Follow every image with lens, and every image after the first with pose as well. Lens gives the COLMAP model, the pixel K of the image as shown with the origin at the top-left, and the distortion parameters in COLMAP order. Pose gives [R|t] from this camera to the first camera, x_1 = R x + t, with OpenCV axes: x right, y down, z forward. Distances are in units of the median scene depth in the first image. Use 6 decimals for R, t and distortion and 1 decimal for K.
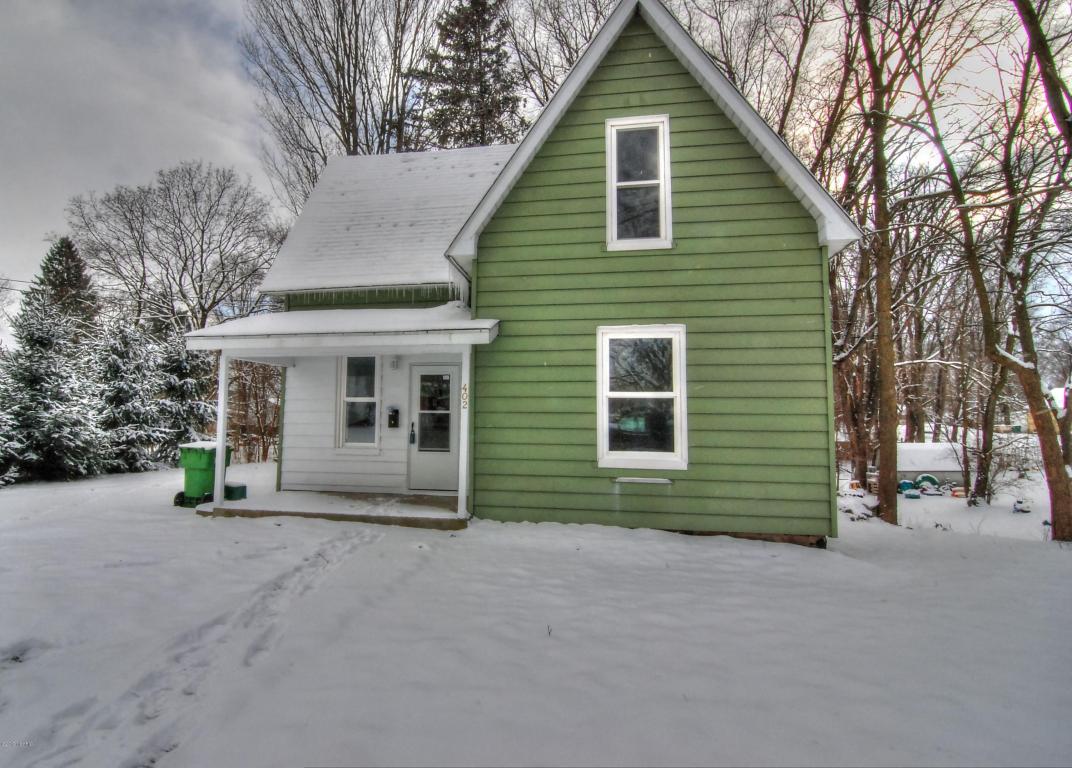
lens RADIAL K [[577.7, 0, 536.0], [0, 577.7, 384.0], [0, 0, 1]] dist [-0.003367, 0.000139]
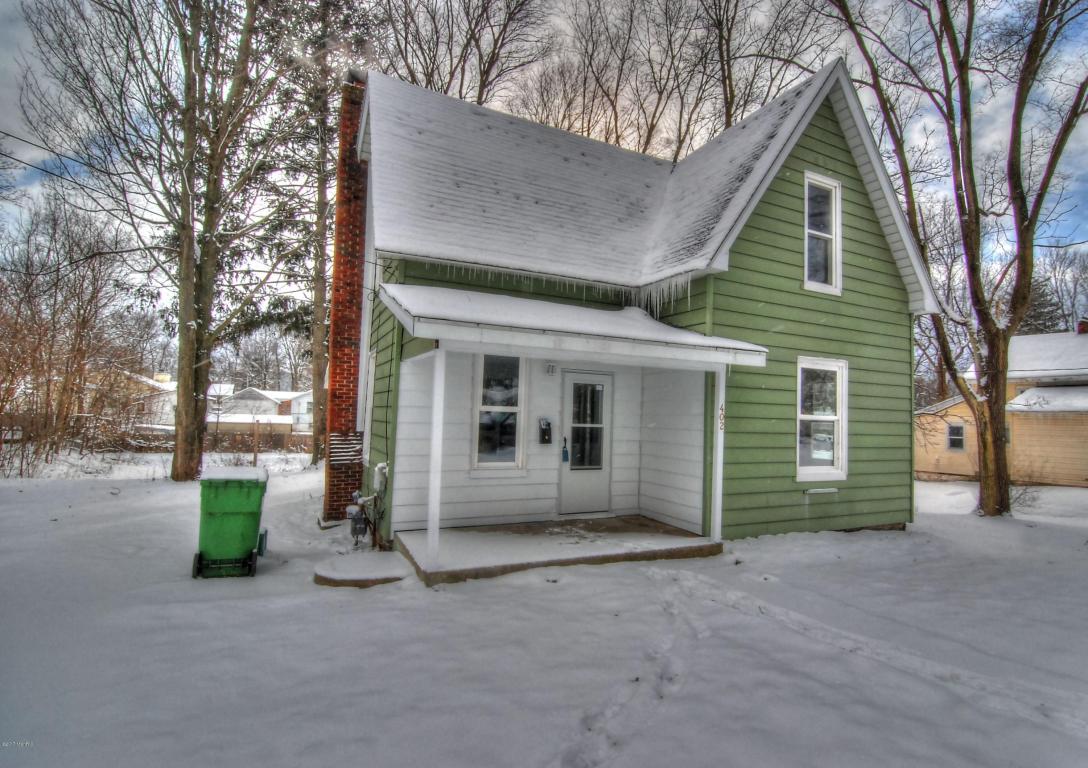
lens RADIAL K [[569.4, 0, 544.0], [0, 569.4, 384.0], [0, 0, 1]] dist [0.001793, -0.000244]
pose [[0.784328, 0.045273, 0.618692, -0.951288], [-0.063870, 0.997927, 0.007946, -0.022455], [-0.617050, -0.045748, 0.785593, 0.431465]]
